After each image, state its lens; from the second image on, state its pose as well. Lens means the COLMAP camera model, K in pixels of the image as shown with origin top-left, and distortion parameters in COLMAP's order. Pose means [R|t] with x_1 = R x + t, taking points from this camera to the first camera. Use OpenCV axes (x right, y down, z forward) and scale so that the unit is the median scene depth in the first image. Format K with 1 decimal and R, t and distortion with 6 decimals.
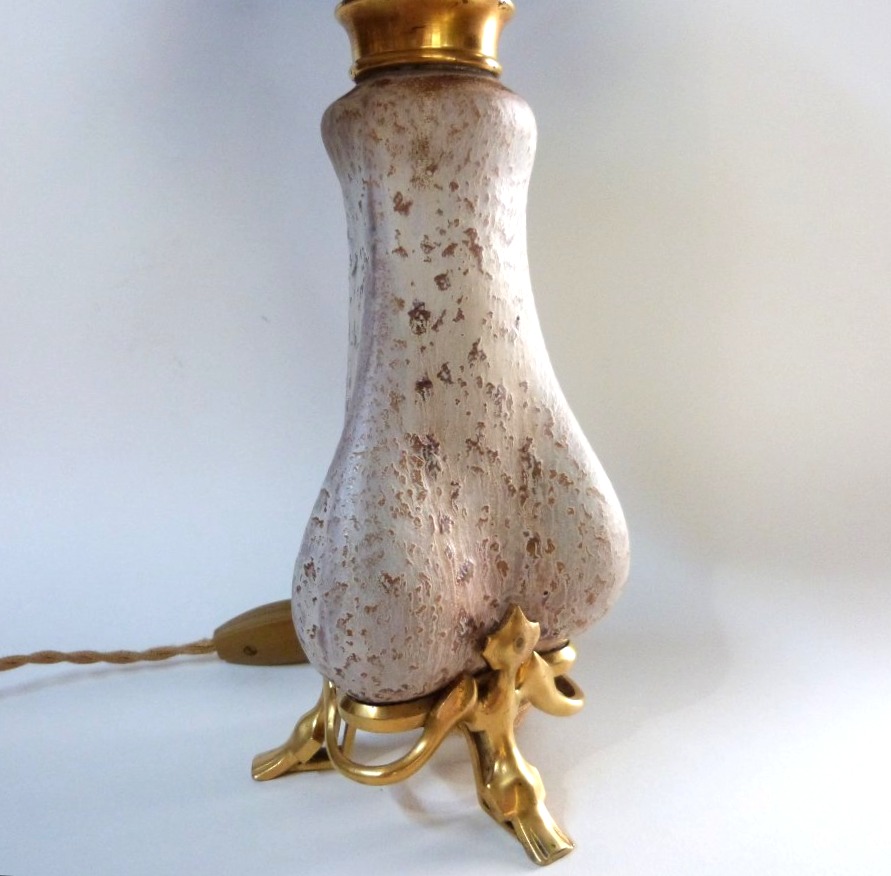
lens RADIAL K [[888.6, 0, 420.0], [0, 888.6, 432.6], [0, 0, 1]] dist [-0.020765, 0.000000]
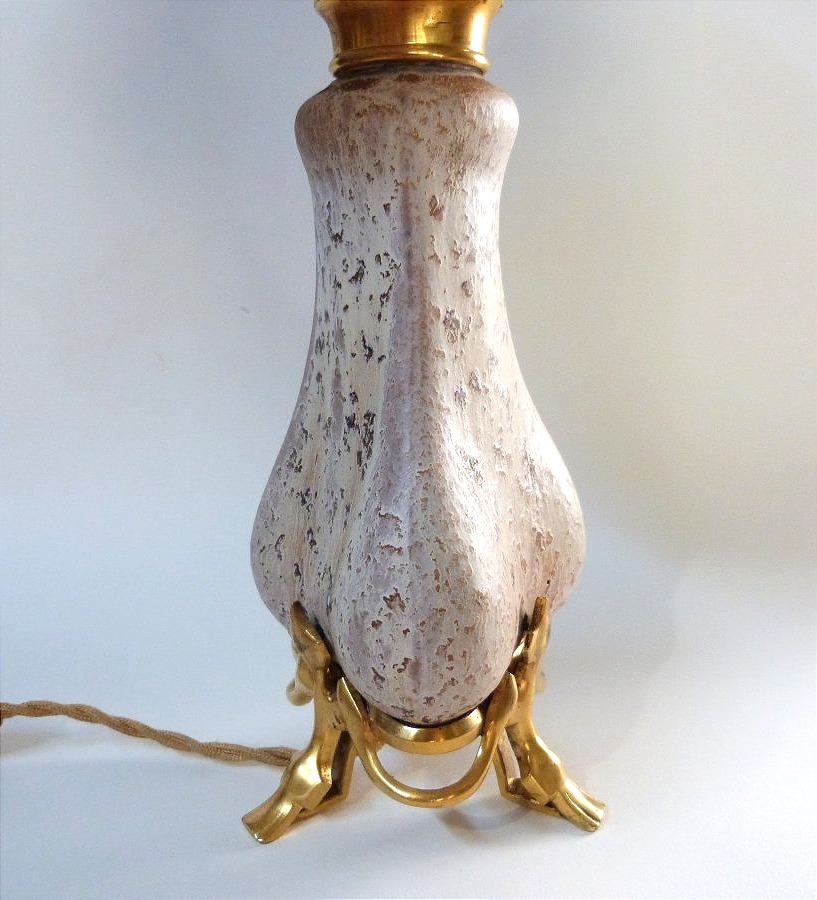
lens RADIAL K [[885.4, 0, 400.2], [0, 885.4, 452.1], [0, 0, 1]] dist [-0.024441, 0.000000]
pose [[0.878447, -0.107907, 0.465497, -0.521221], [0.086939, 0.994001, 0.066356, -0.062087], [-0.469864, -0.017821, 0.882559, 0.169501]]
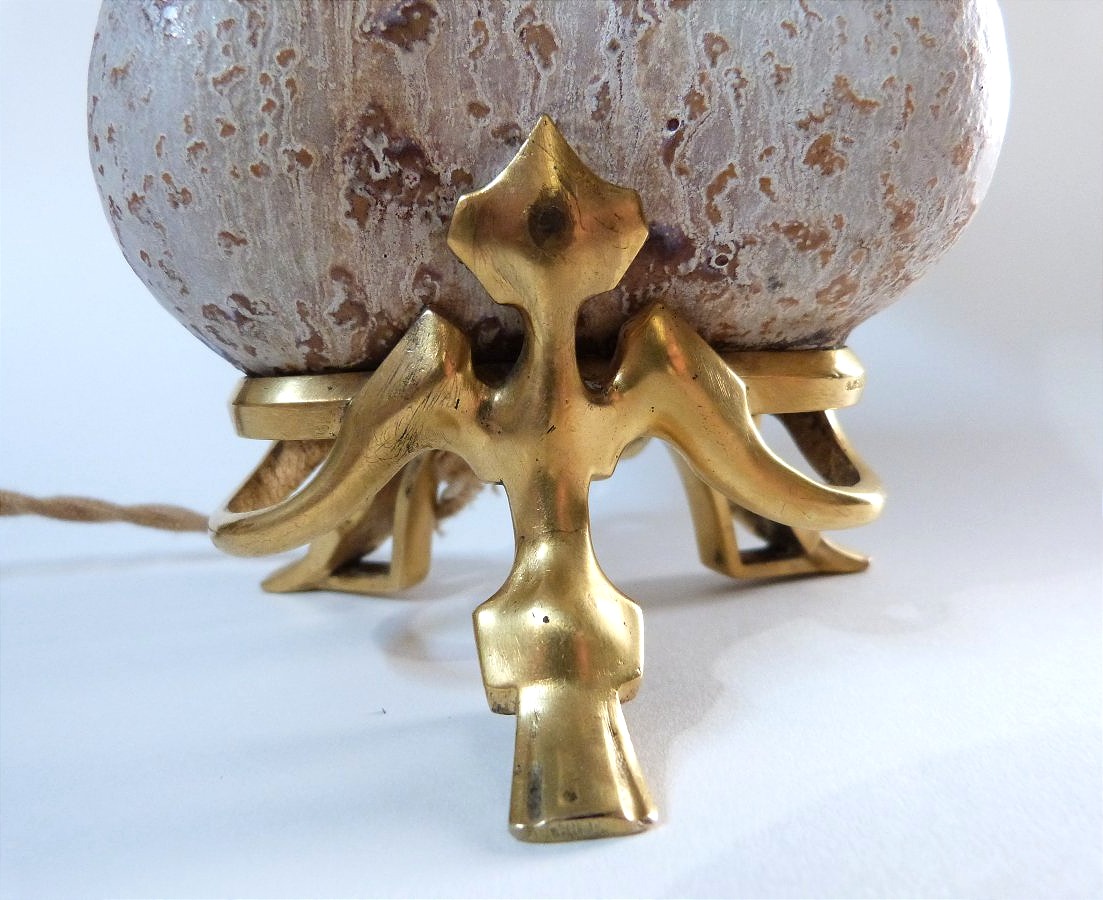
lens RADIAL K [[872.9, 0, 552.6], [0, 872.9, 447.8], [0, 0, 1]] dist [-0.041478, -0.005425]
pose [[0.842749, 0.061904, -0.534736, 0.322258], [-0.054934, 0.998070, 0.028965, 0.329357], [0.535496, 0.004965, 0.844523, 0.720178]]
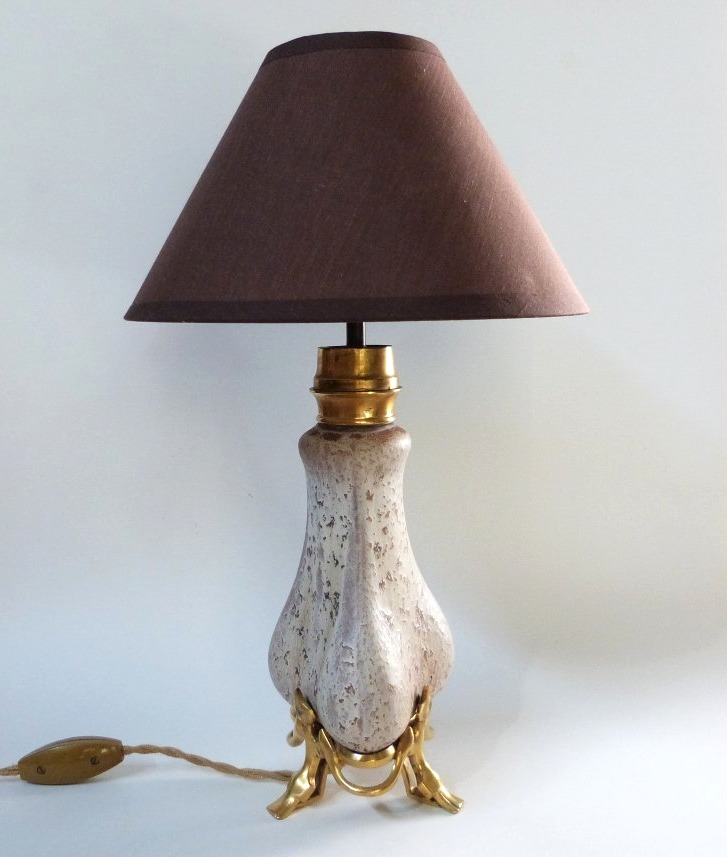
lens RADIAL K [[864.3, 0, 337.7], [0, 864.3, 456.0], [0, 0, 1]] dist [-0.006010, 0.000000]
pose [[0.880780, -0.072196, 0.467991, -0.968100], [0.088606, 0.995980, -0.013113, -0.323592], [-0.465163, 0.053017, 0.883636, -0.667986]]
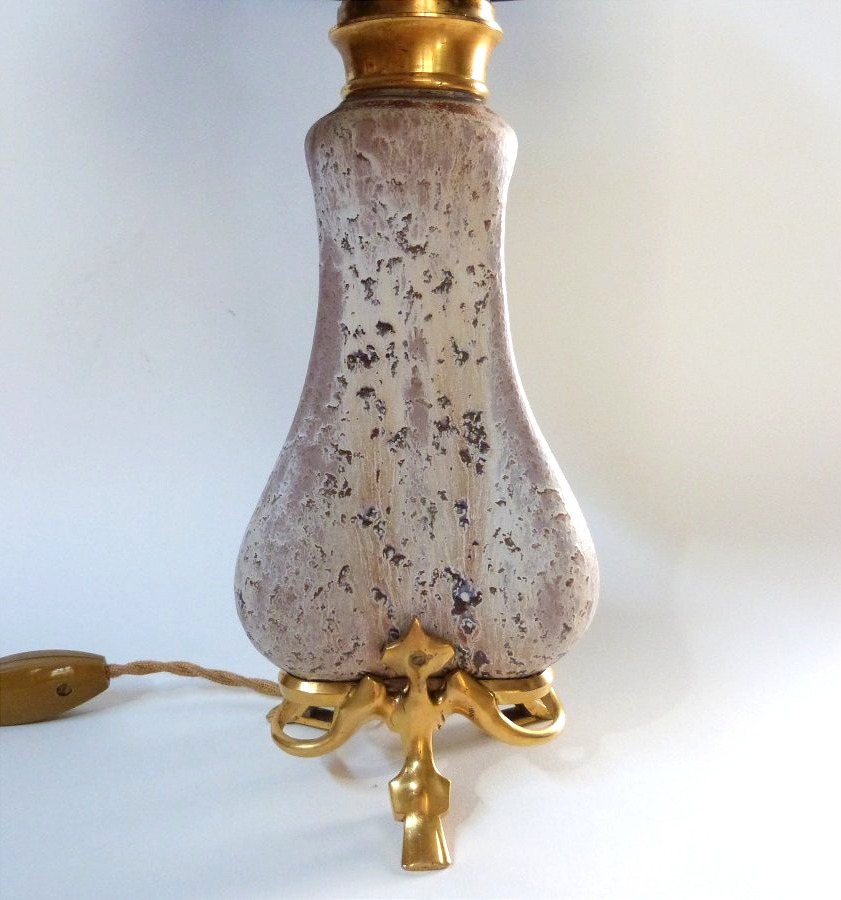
lens RADIAL K [[937.8, 0, 418.4], [0, 937.8, 452.2], [0, 0, 1]] dist [0.002416, 0.000000]
pose [[0.006876, -0.195607, 0.980658, -1.210831], [0.177449, 0.965356, 0.191311, -0.225181], [-0.984106, 0.172701, 0.041348, 1.092207]]
